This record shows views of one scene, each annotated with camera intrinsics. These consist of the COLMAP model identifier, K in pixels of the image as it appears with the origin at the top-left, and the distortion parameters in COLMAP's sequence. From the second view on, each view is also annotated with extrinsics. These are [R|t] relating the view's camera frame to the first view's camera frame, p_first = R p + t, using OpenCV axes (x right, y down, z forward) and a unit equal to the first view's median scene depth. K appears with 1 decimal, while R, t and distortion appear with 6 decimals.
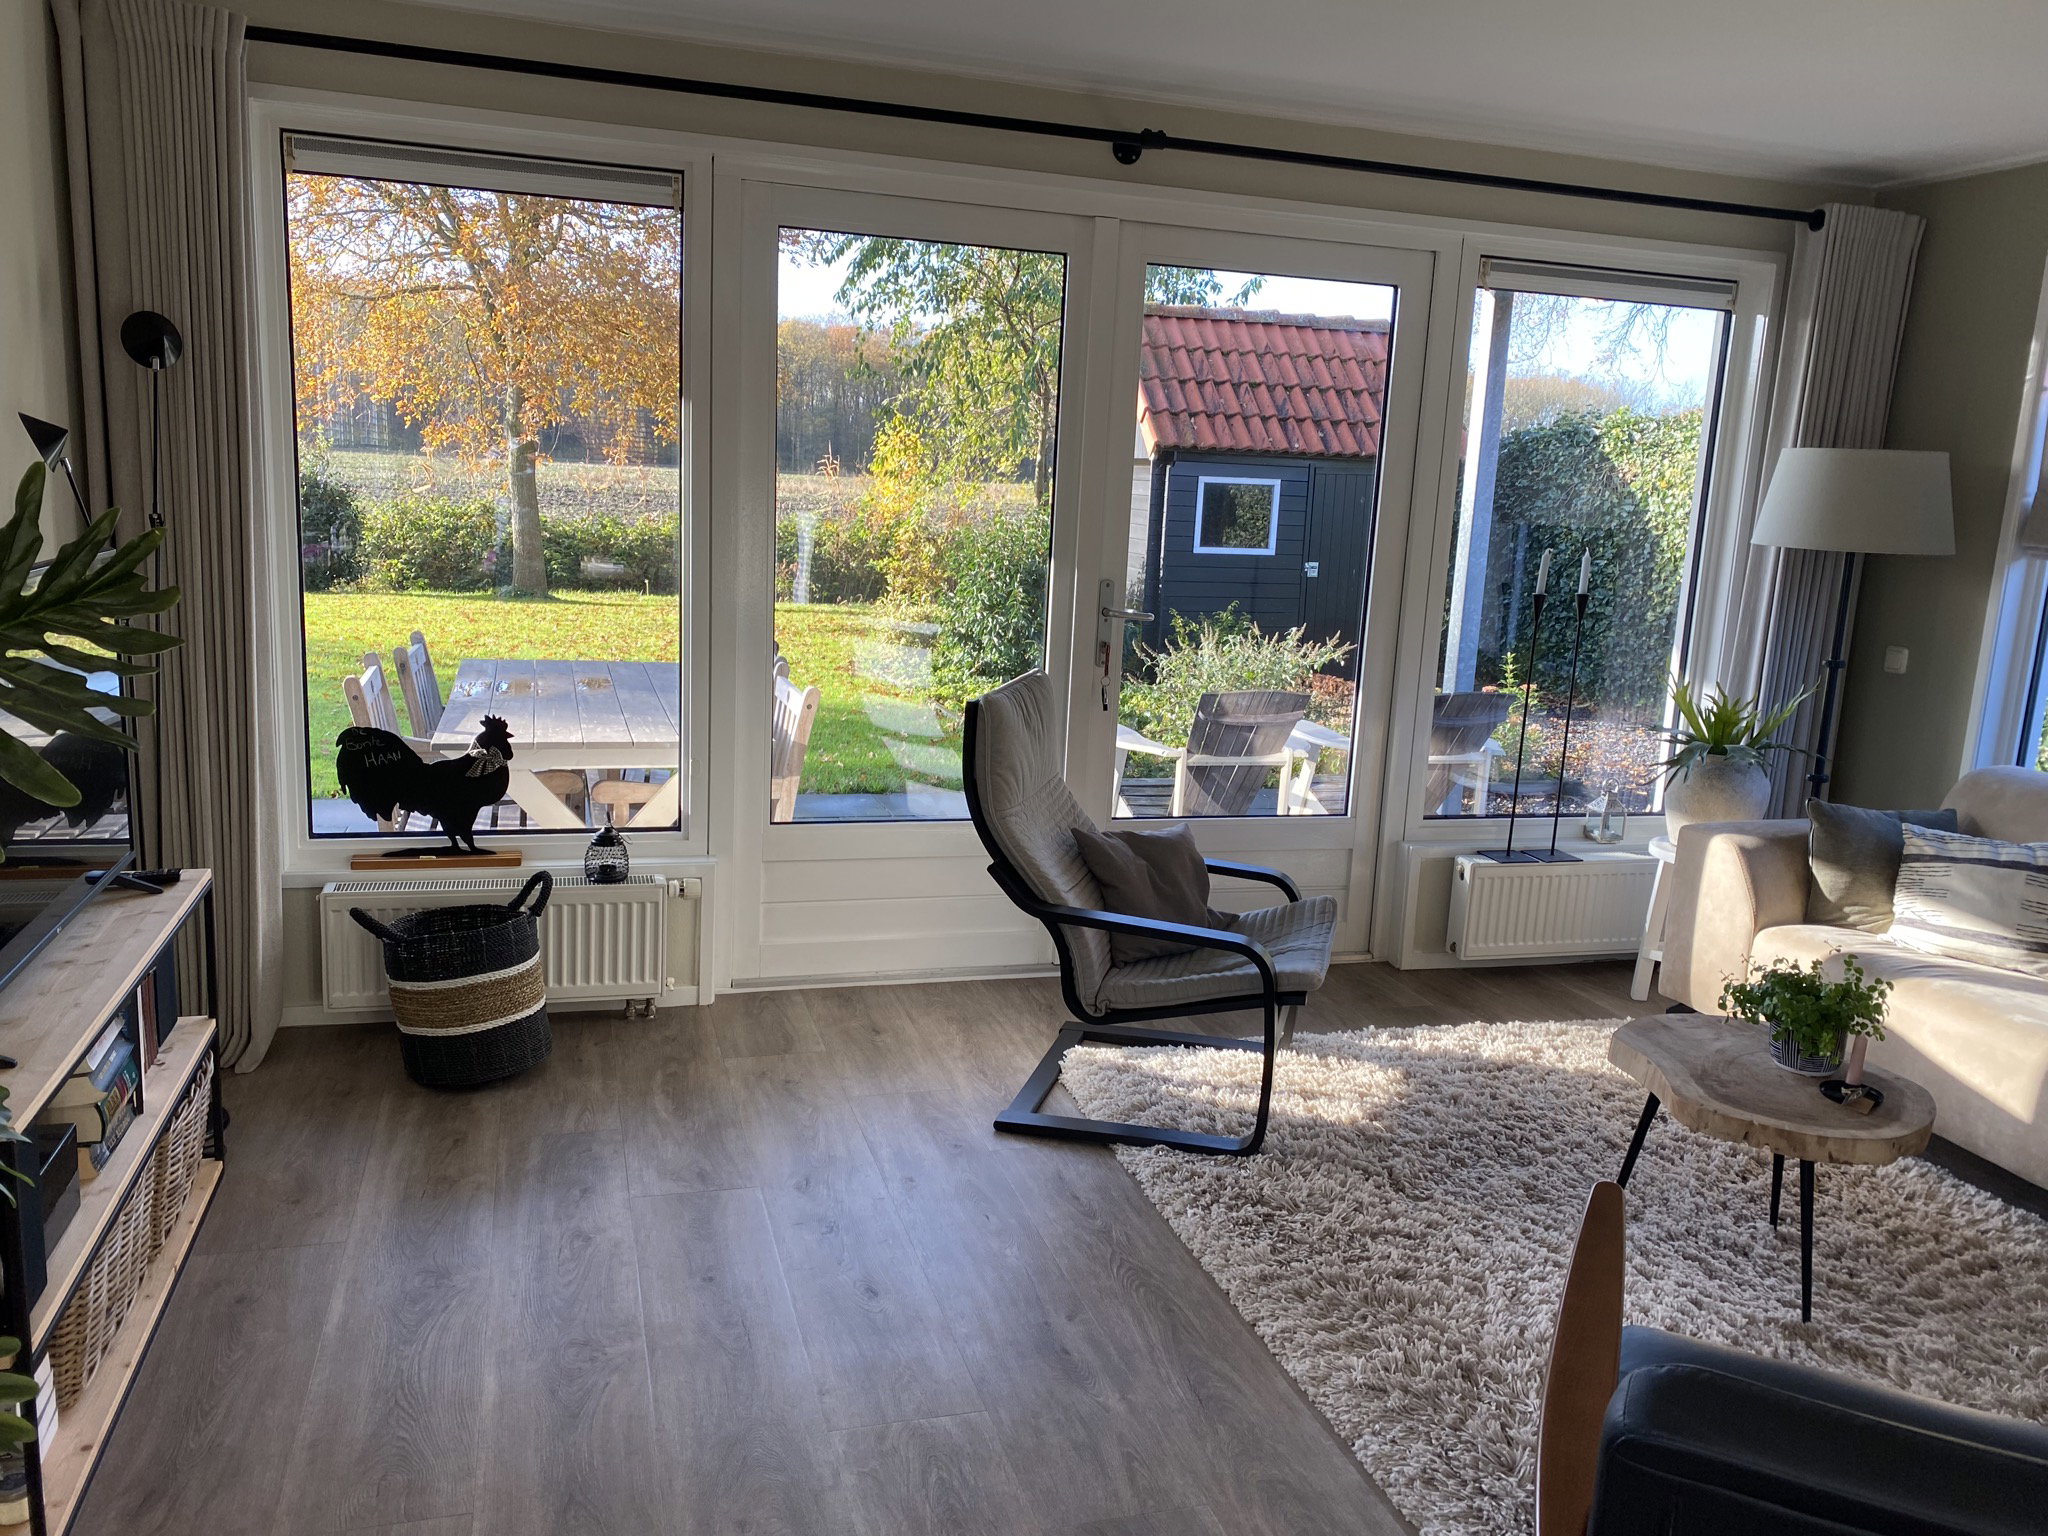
lens RADIAL K [[1529.6, 0, 1026.1], [0, 1529.6, 763.0], [0, 0, 1]] dist [0.013254, -0.030543]
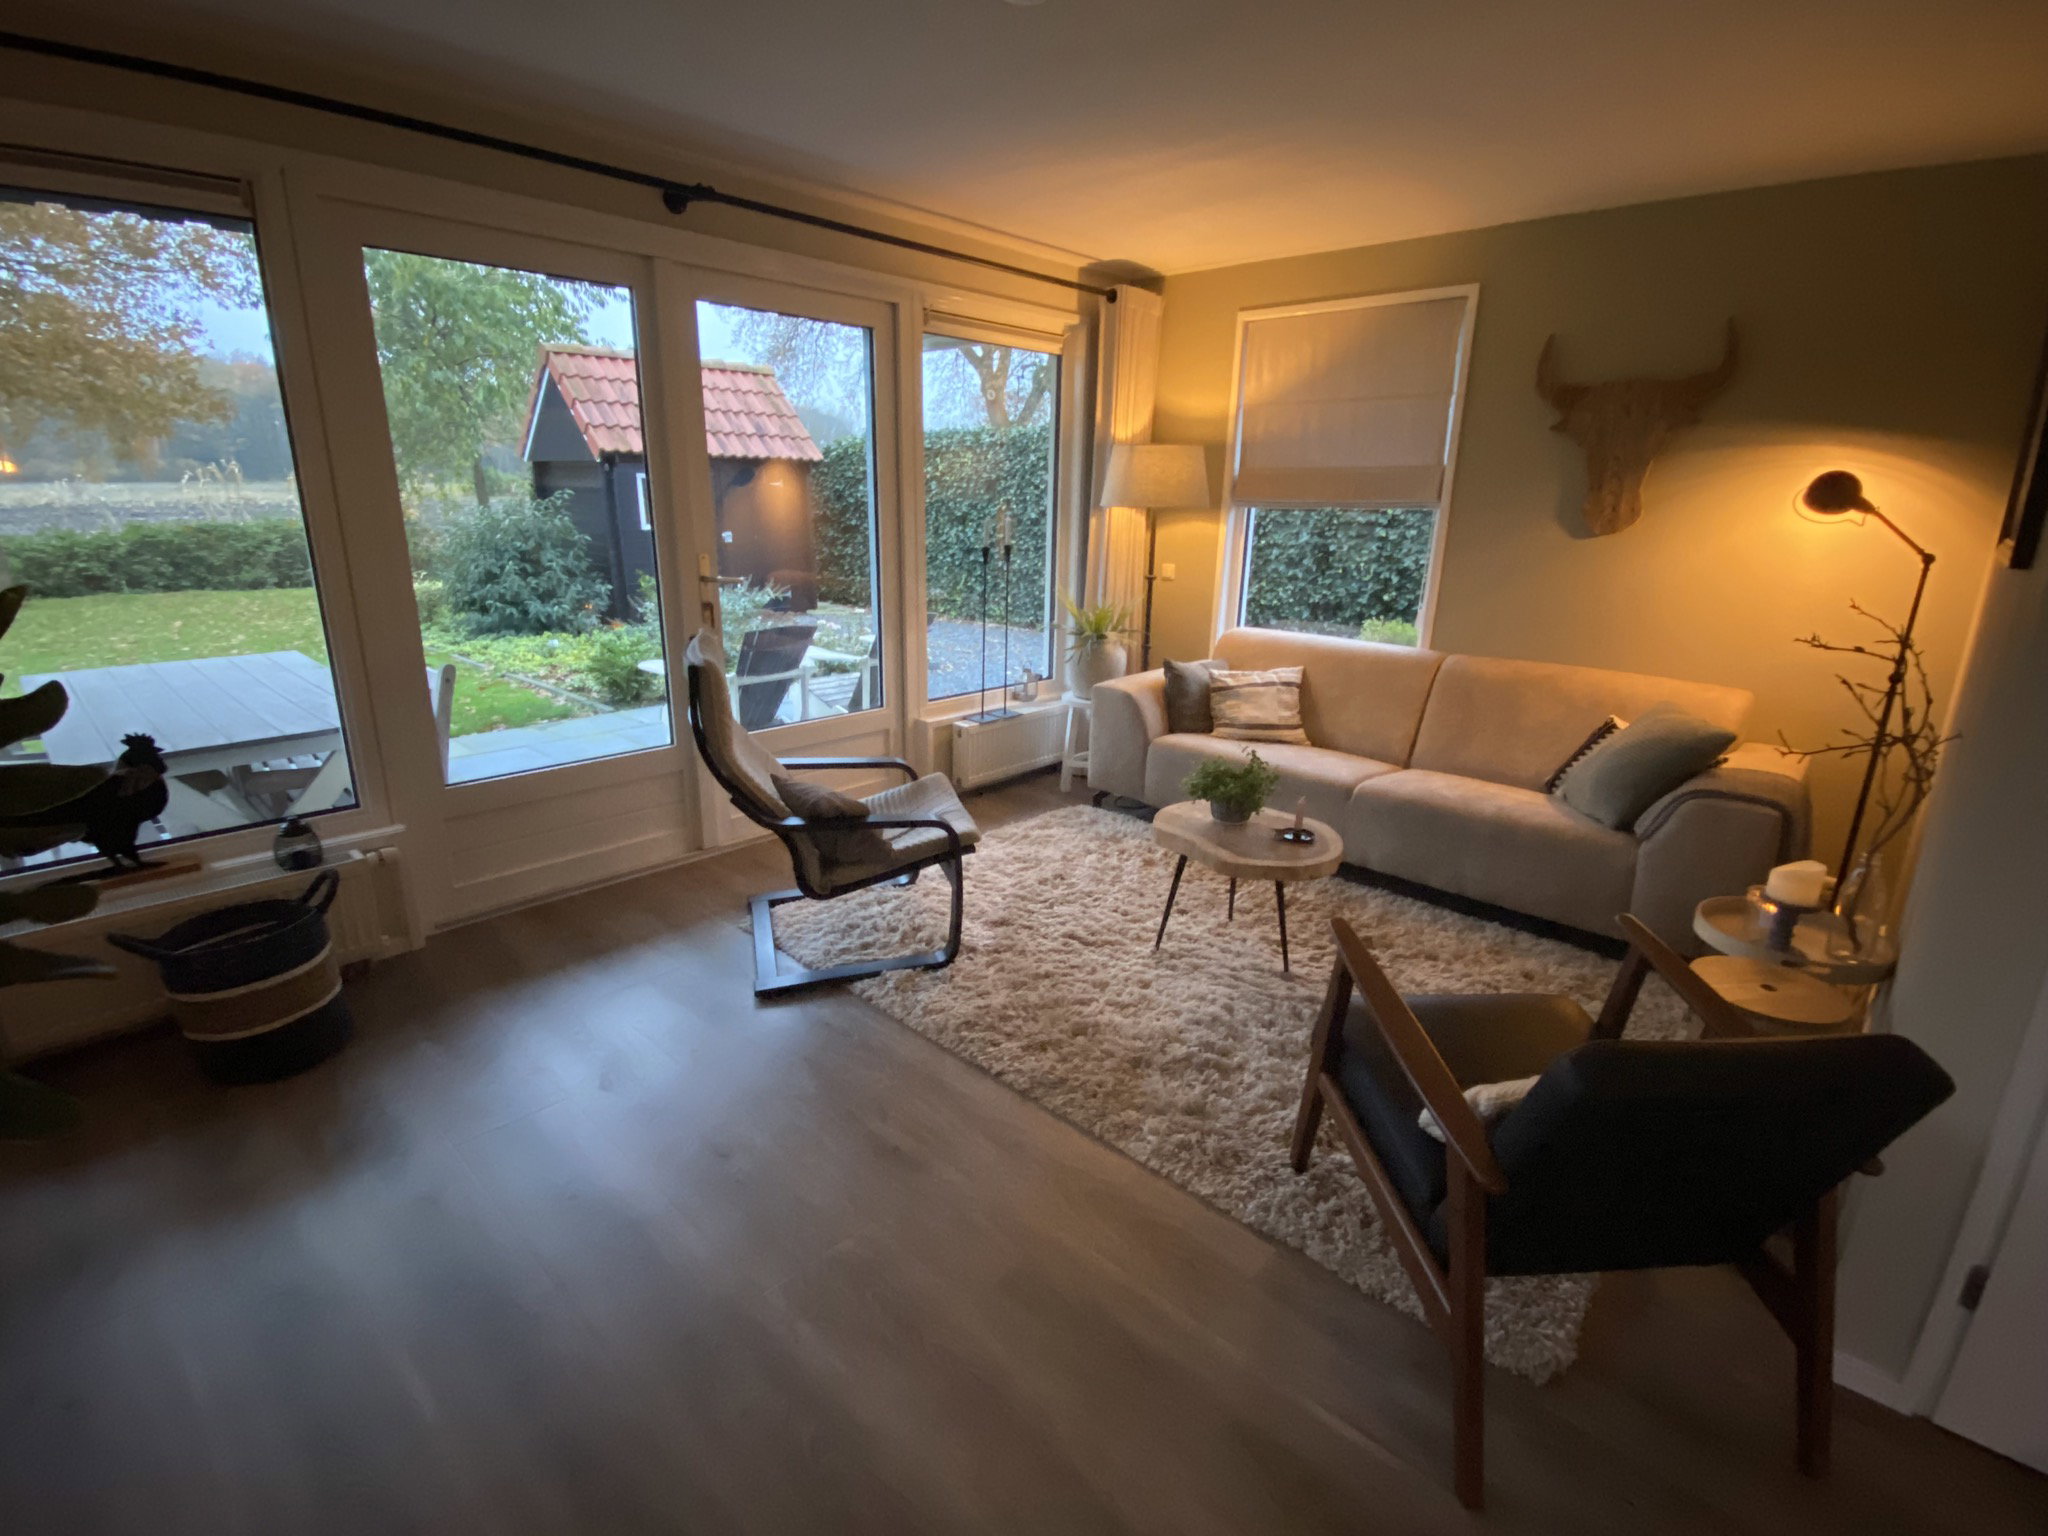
lens RADIAL K [[966.0, 0, 1019.1], [0, 966.0, 774.4], [0, 0, 1]] dist [-0.020574, 0.000417]
pose [[0.869055, -0.177815, 0.461654, -0.130605], [0.121404, 0.981292, 0.149423, -0.026853], [-0.479587, -0.073810, 0.874384, 0.158654]]
